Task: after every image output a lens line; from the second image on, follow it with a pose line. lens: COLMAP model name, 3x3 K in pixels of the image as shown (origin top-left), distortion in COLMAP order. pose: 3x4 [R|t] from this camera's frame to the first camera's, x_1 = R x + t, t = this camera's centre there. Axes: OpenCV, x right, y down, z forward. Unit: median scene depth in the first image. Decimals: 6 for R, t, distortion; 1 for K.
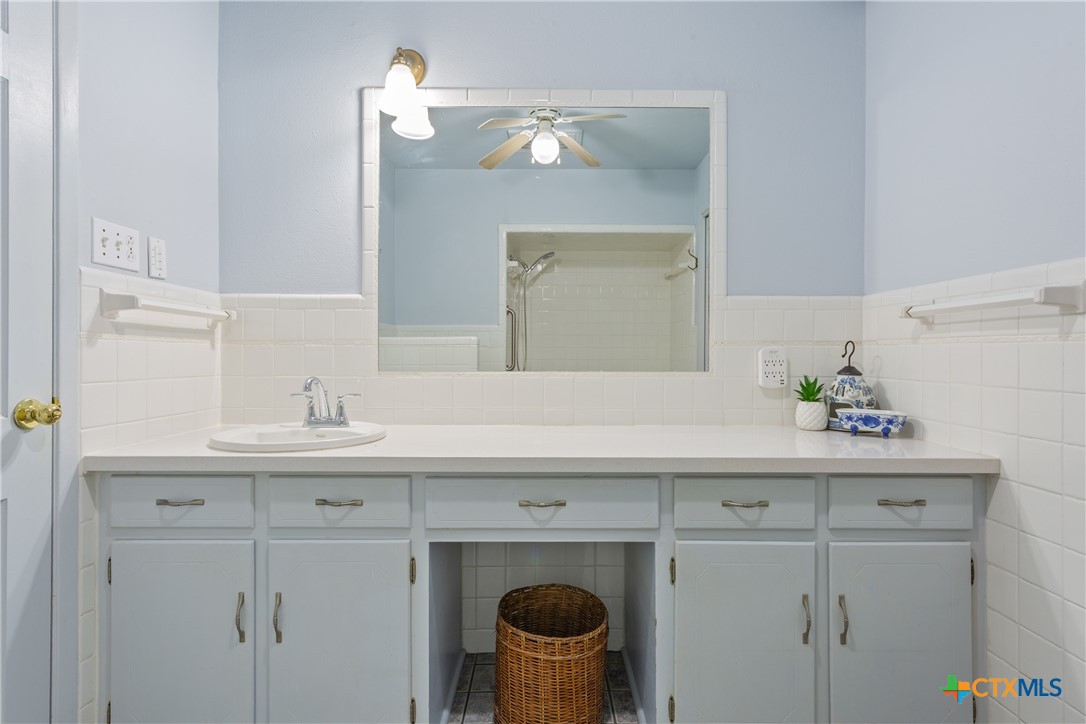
lens RADIAL K [[552.3, 0, 539.3], [0, 552.3, 353.7], [0, 0, 1]] dist [-0.004490, 0.004987]
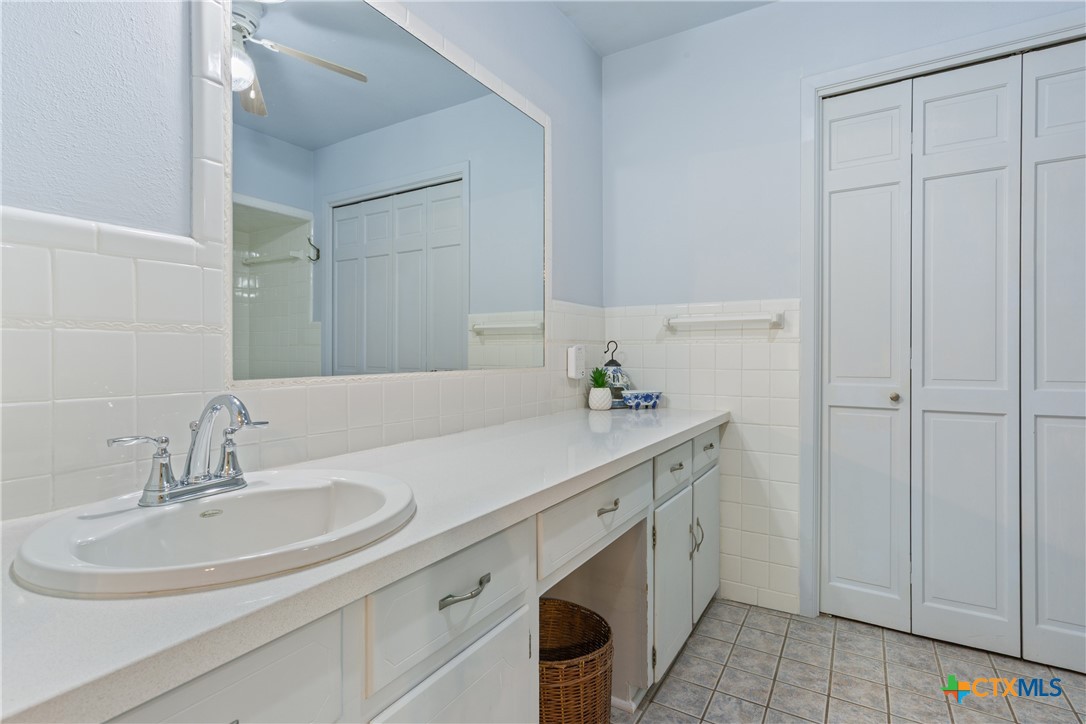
lens RADIAL K [[552.3, 0, 502.6], [0, 552.3, 352.8], [0, 0, 1]] dist [-0.004490, 0.004987]
pose [[0.499331, -0.001072, 0.866411, -0.737662], [0.003631, 0.999993, -0.000855, 0.005519], [-0.866404, 0.003573, 0.499332, 0.557366]]
